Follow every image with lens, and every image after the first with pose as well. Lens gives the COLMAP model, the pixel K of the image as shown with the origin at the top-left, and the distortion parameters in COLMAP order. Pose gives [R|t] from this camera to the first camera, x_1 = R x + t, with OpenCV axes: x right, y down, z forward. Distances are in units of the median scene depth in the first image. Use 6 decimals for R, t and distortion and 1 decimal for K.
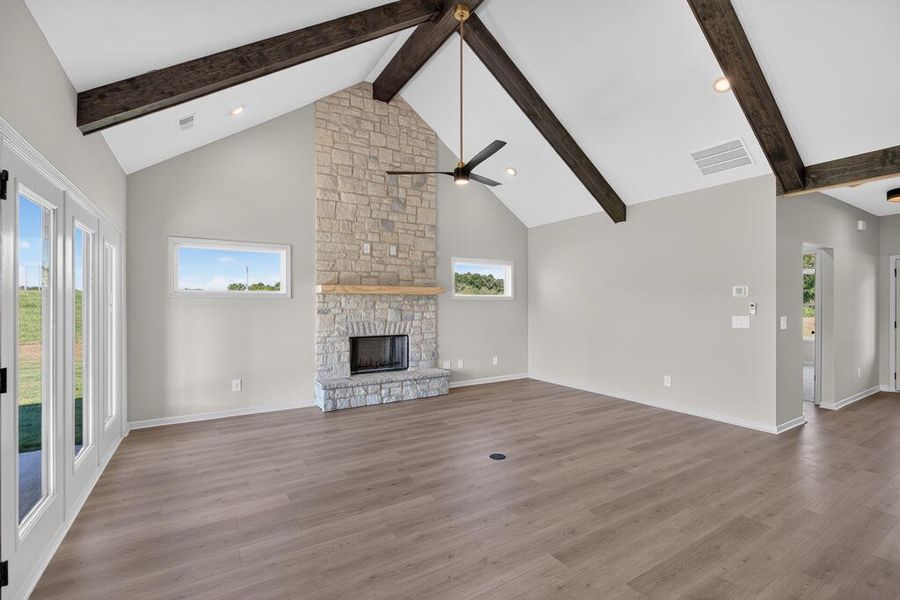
lens RADIAL K [[407.3, 0, 462.1], [0, 407.3, 303.5], [0, 0, 1]] dist [0.011975, -0.000148]
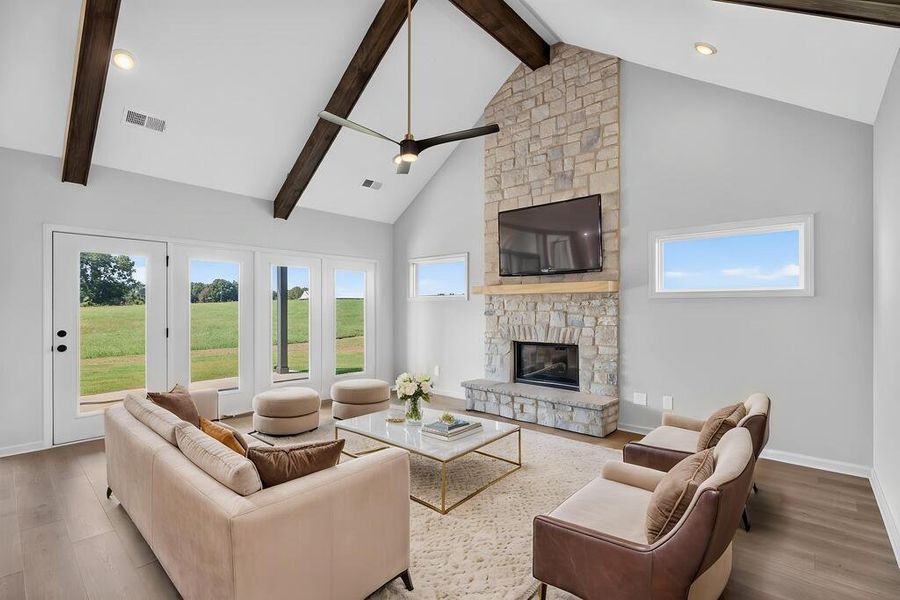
lens RADIAL K [[406.9, 0, 458.9], [0, 406.9, 308.0], [0, 0, 1]] dist [-0.000018, -0.000391]
pose [[0.278611, 0.002411, -0.960401, 0.573714], [-0.002139, 0.999996, 0.001890, 0.005542], [0.960402, 0.001528, 0.278615, 0.605358]]
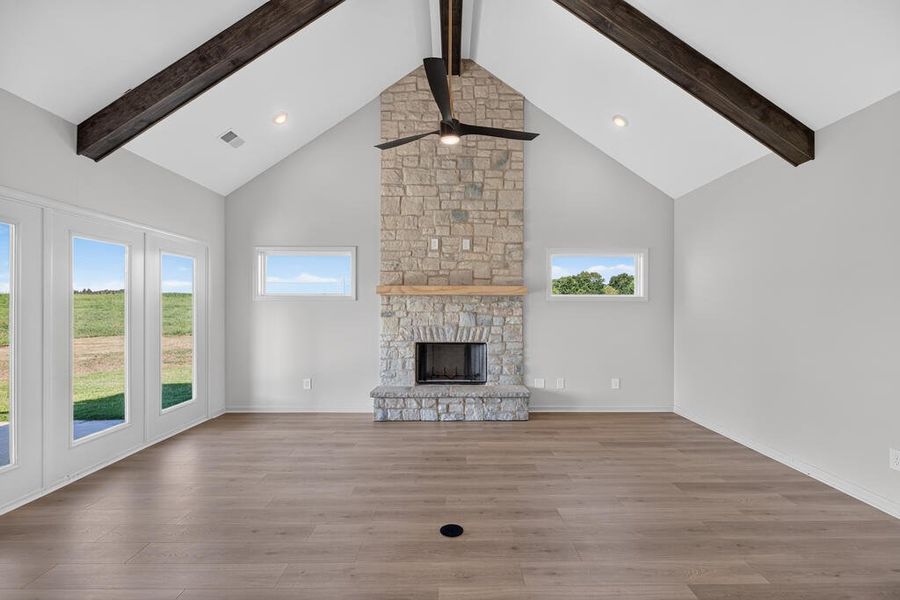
lens RADIAL K [[406.9, 0, 458.9], [0, 406.9, 308.0], [0, 0, 1]] dist [-0.000018, -0.000391]
pose [[0.850616, 0.003667, -0.525774, 0.278870], [-0.003614, 0.999993, 0.001126, 0.003561], [0.525774, 0.000943, 0.850624, 0.267619]]
